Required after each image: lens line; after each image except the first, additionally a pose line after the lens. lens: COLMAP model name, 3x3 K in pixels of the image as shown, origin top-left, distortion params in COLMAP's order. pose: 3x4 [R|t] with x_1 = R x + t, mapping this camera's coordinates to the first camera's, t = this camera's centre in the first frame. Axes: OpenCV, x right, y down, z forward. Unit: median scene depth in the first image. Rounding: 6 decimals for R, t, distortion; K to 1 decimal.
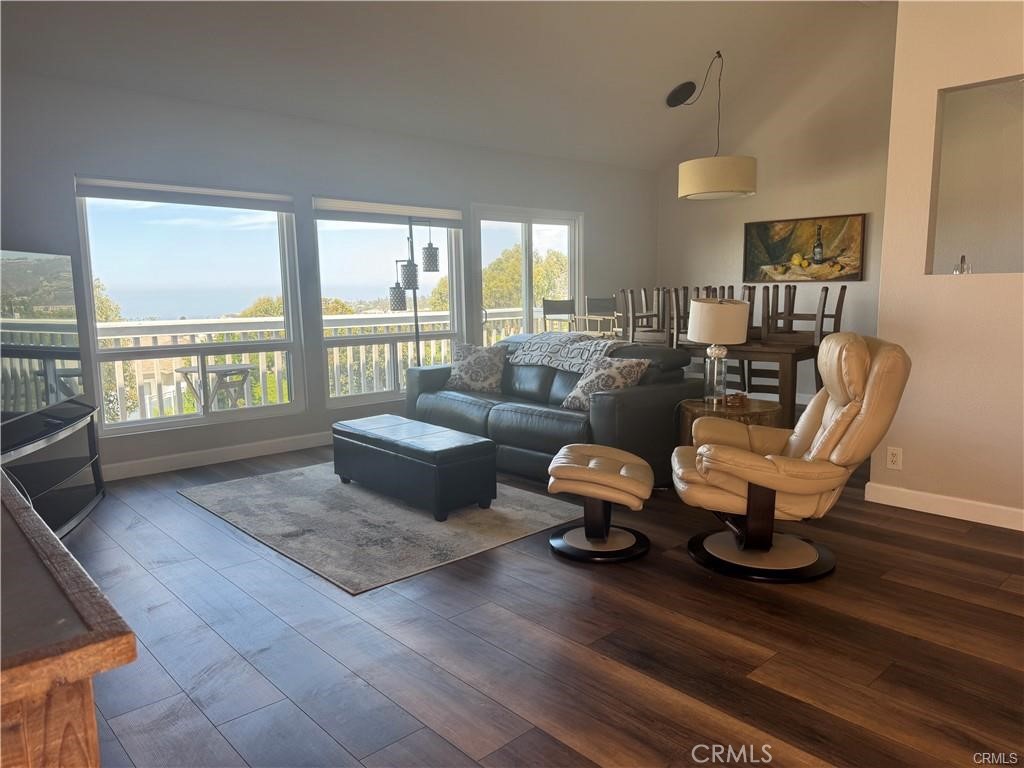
lens RADIAL K [[715.8, 0, 512.3], [0, 715.8, 387.5], [0, 0, 1]] dist [0.007926, -0.000793]
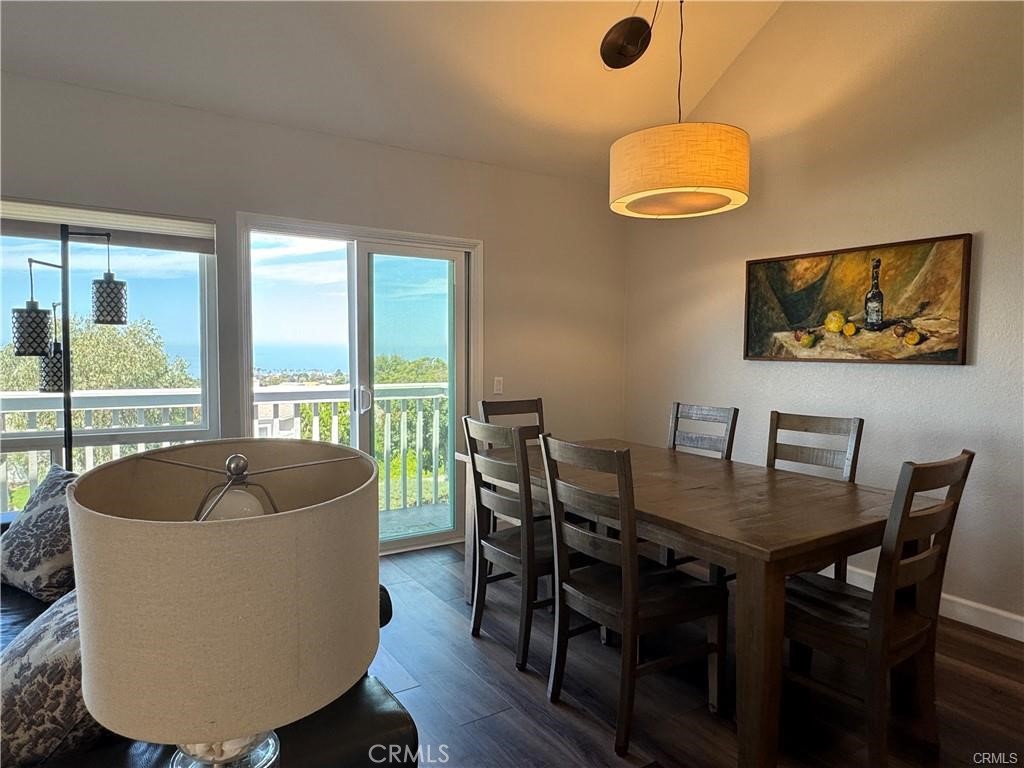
lens RADIAL K [[629.7, 0, 510.6], [0, 629.7, 377.9], [0, 0, 1]] dist [-0.005619, -0.001593]
pose [[0.986245, 0.037334, -0.161018, 0.236222], [-0.051982, 0.994786, -0.087740, -0.082148], [0.156903, 0.094903, 0.983044, 0.500707]]
